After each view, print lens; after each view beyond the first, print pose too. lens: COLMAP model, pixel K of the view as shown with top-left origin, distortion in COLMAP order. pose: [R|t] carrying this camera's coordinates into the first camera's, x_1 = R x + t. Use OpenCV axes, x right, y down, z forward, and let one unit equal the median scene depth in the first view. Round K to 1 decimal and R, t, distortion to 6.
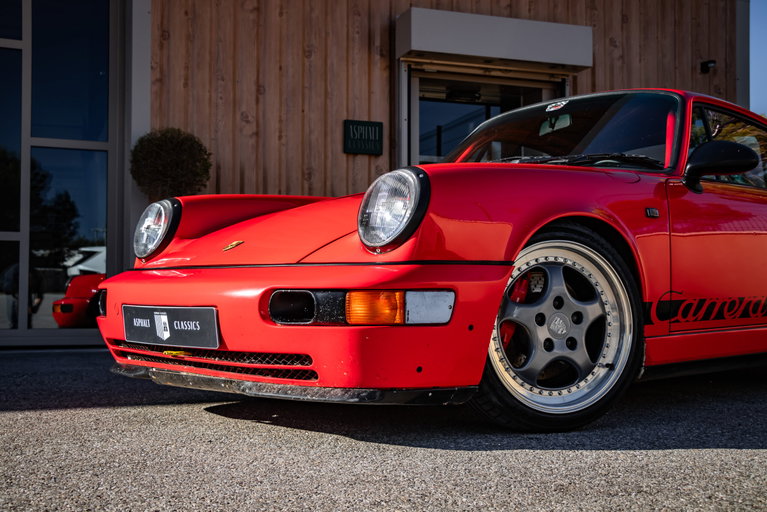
lens RADIAL K [[976.6, 0, 380.1], [0, 976.6, 255.6], [0, 0, 1]] dist [-0.022245, 0.356197]
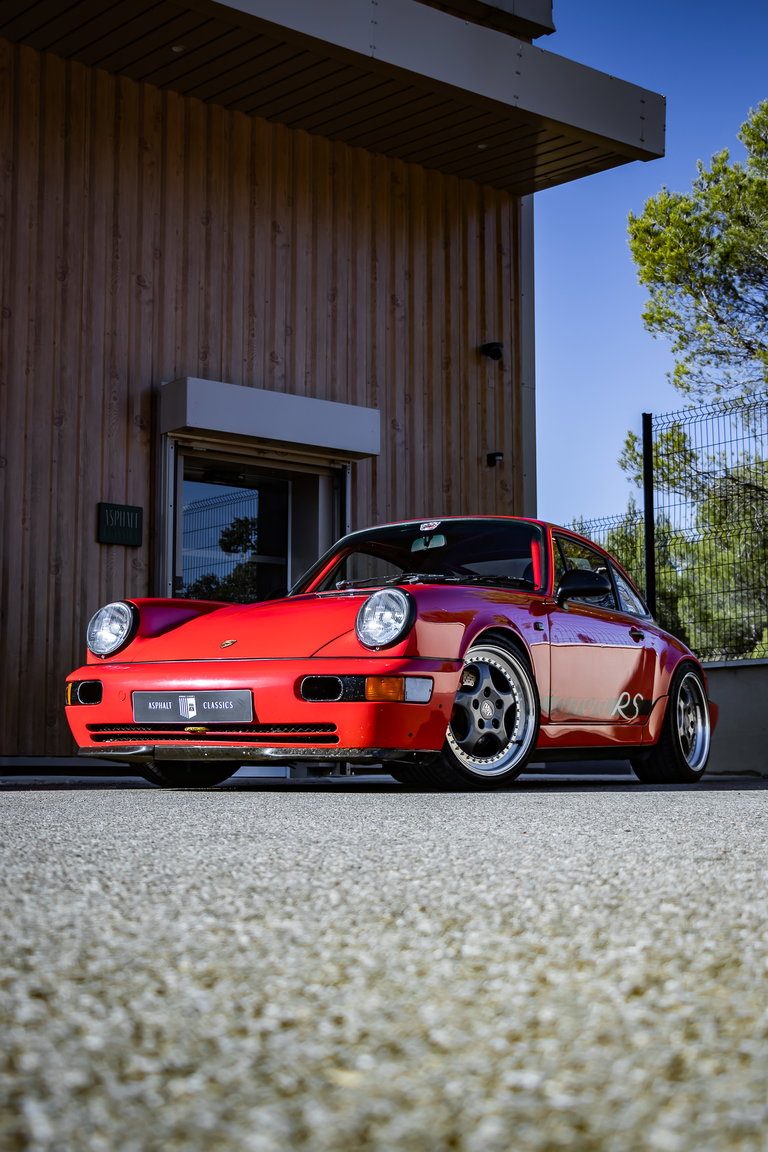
lens RADIAL K [[1627.5, 0, 388.4], [0, 1627.5, 574.8], [0, 0, 1]] dist [0.024819, 0.151292]
pose [[0.949825, 0.036900, 0.310599, -0.235147], [-0.015120, 0.997273, -0.072242, 0.018856], [-0.312418, 0.063921, 0.947792, -0.392191]]
